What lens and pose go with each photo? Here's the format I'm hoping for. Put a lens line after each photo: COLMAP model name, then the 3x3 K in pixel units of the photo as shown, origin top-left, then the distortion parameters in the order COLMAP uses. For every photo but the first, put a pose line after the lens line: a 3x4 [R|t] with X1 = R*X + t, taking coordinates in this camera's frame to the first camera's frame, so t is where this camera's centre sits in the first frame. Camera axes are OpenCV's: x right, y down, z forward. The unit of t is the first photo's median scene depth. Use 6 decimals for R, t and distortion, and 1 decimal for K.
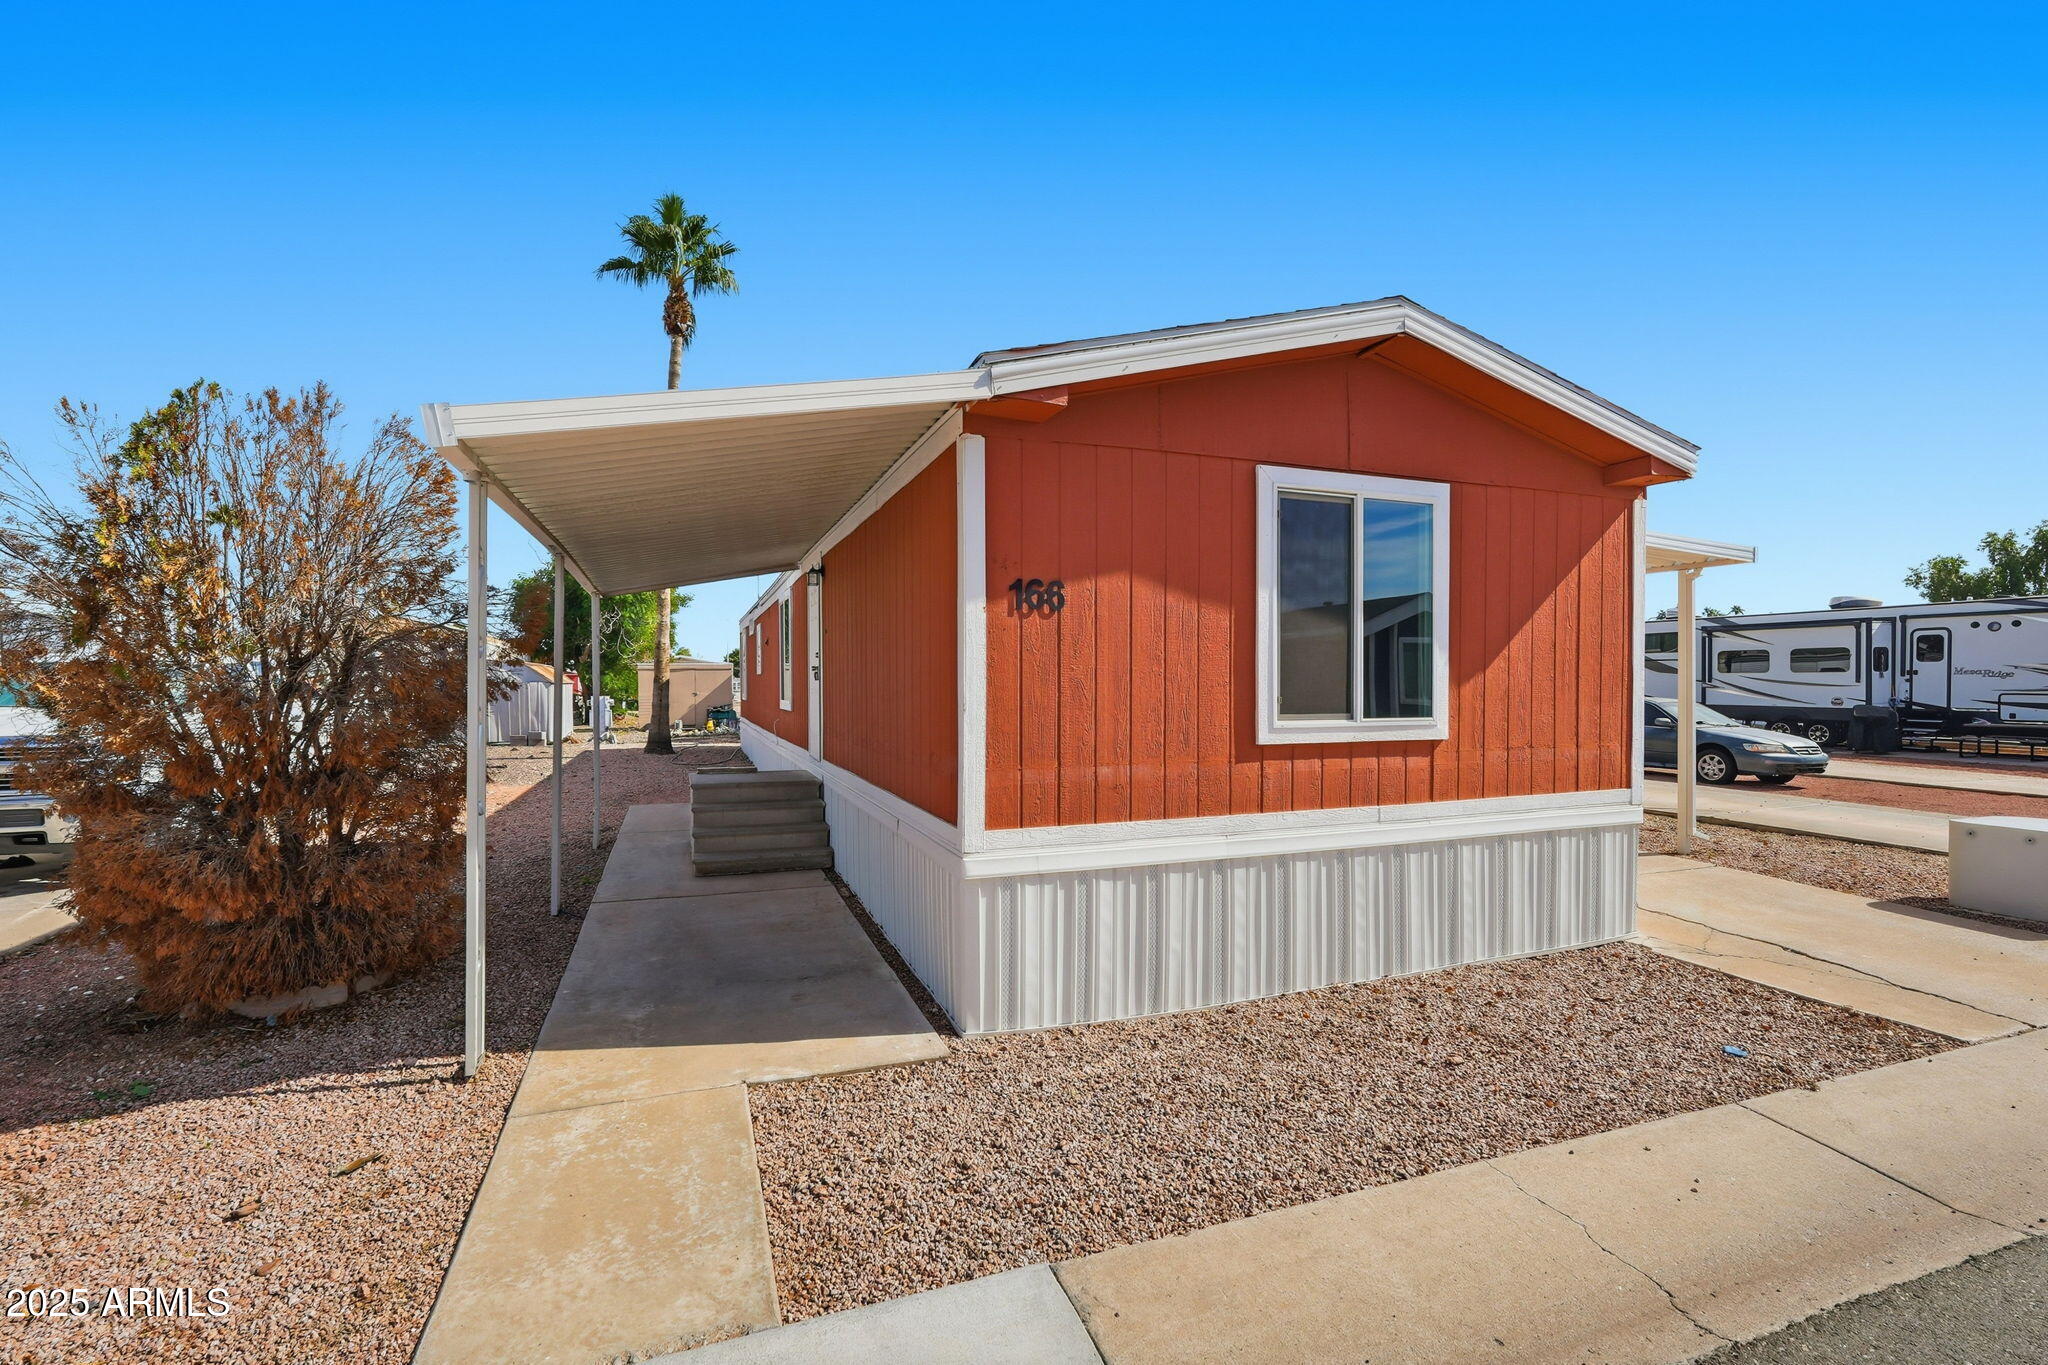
lens RADIAL K [[913.4, 0, 1014.8], [0, 913.4, 676.1], [0, 0, 1]] dist [0.002387, 0.001540]
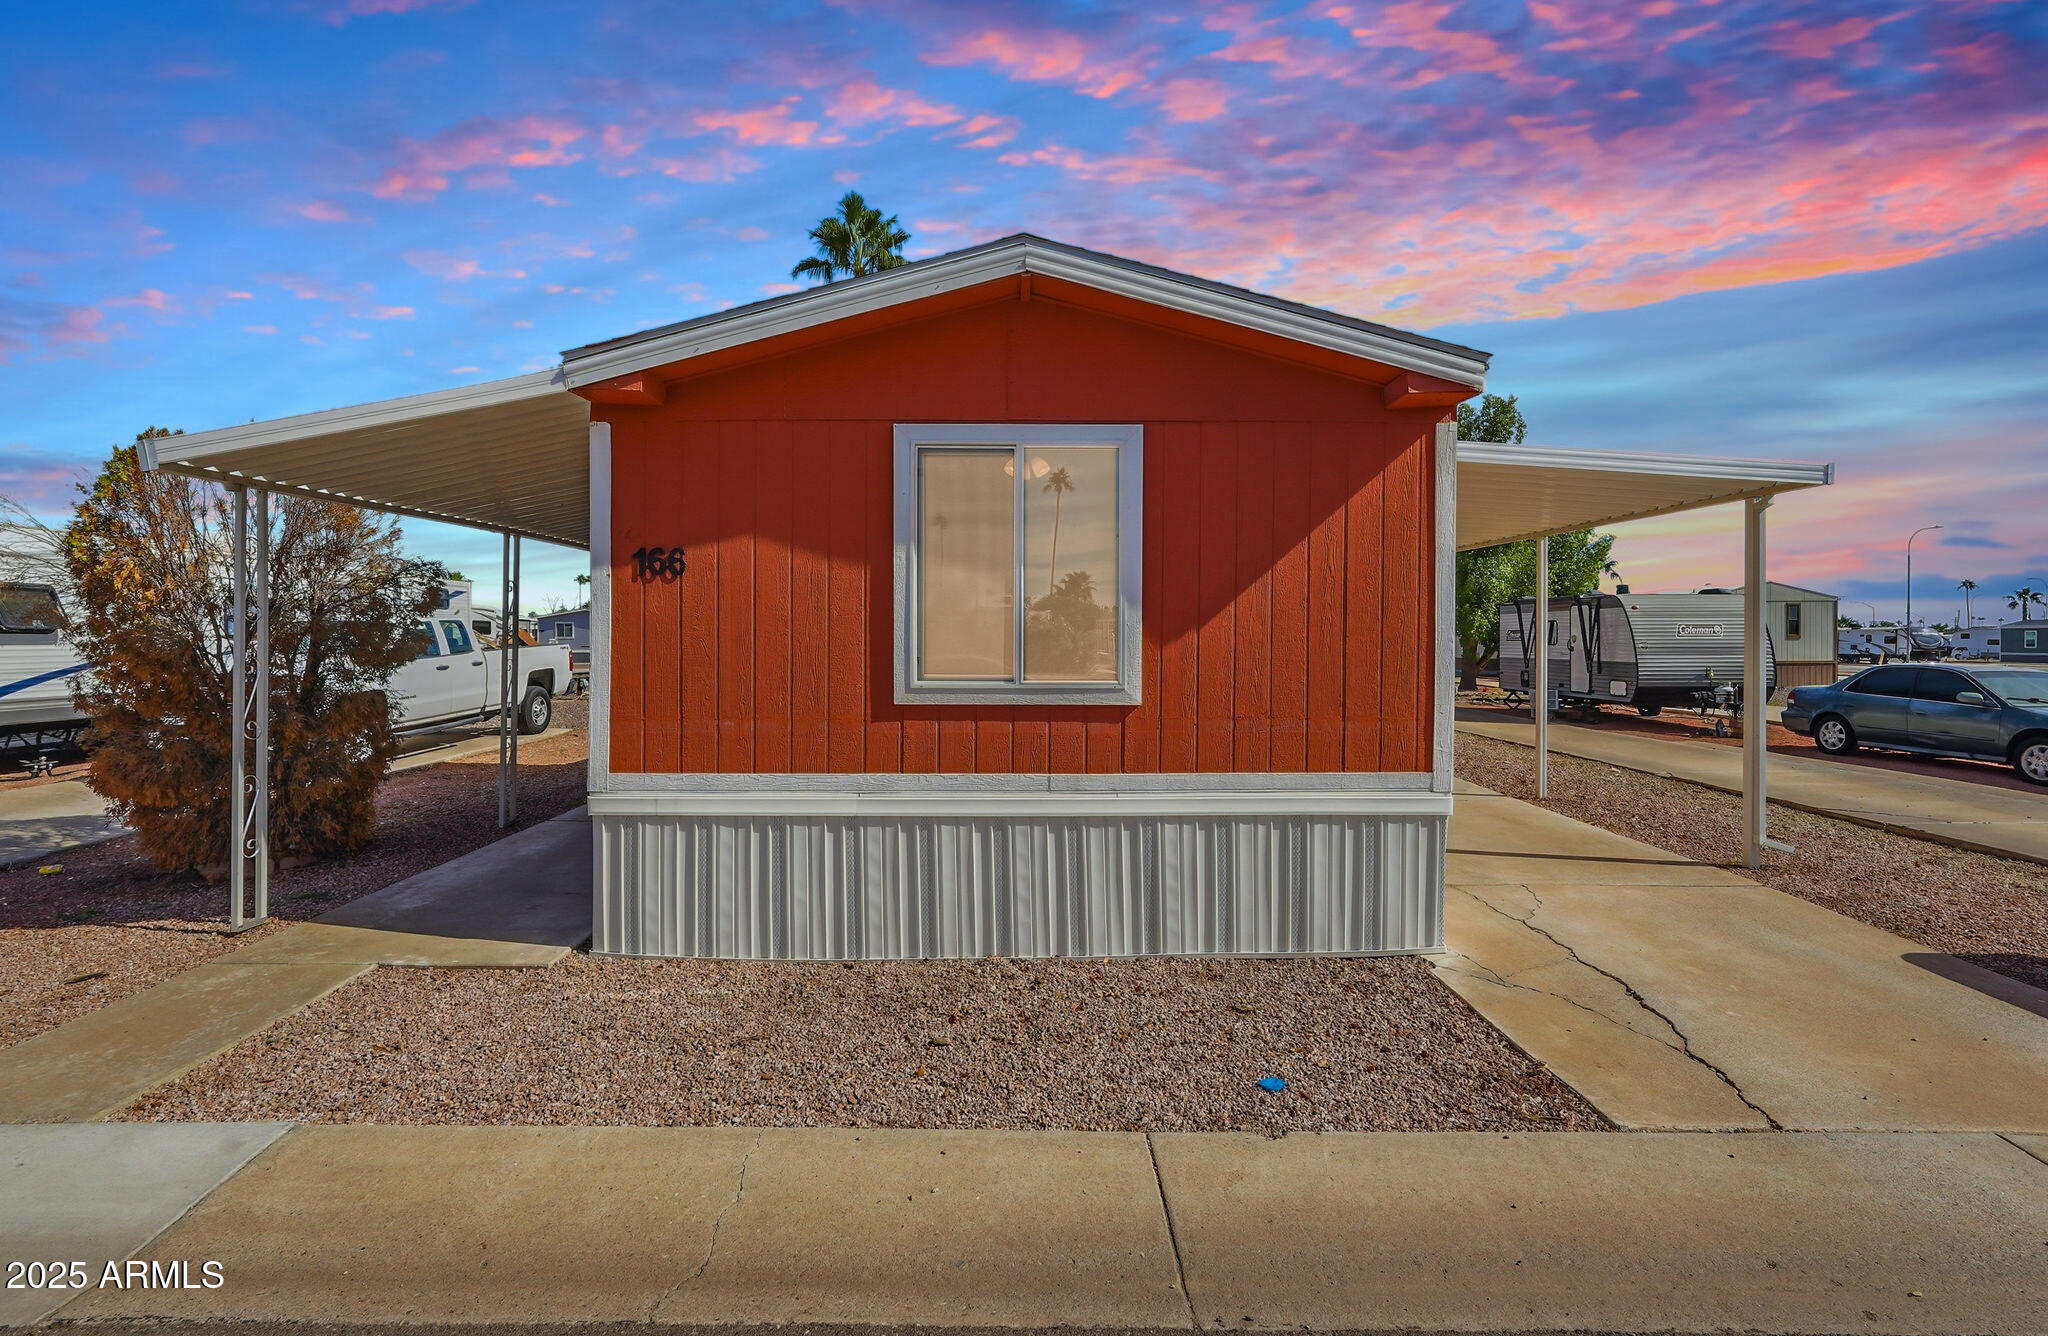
lens RADIAL K [[927.3, 0, 1051.9], [0, 927.3, 626.9], [0, 0, 1]] dist [-0.001793, 0.000533]
pose [[0.935306, 0.000018, -0.353841, 0.792781], [-0.000146, 1.000000, -0.000334, -0.009410], [0.353841, 0.000364, 0.935306, 0.114600]]
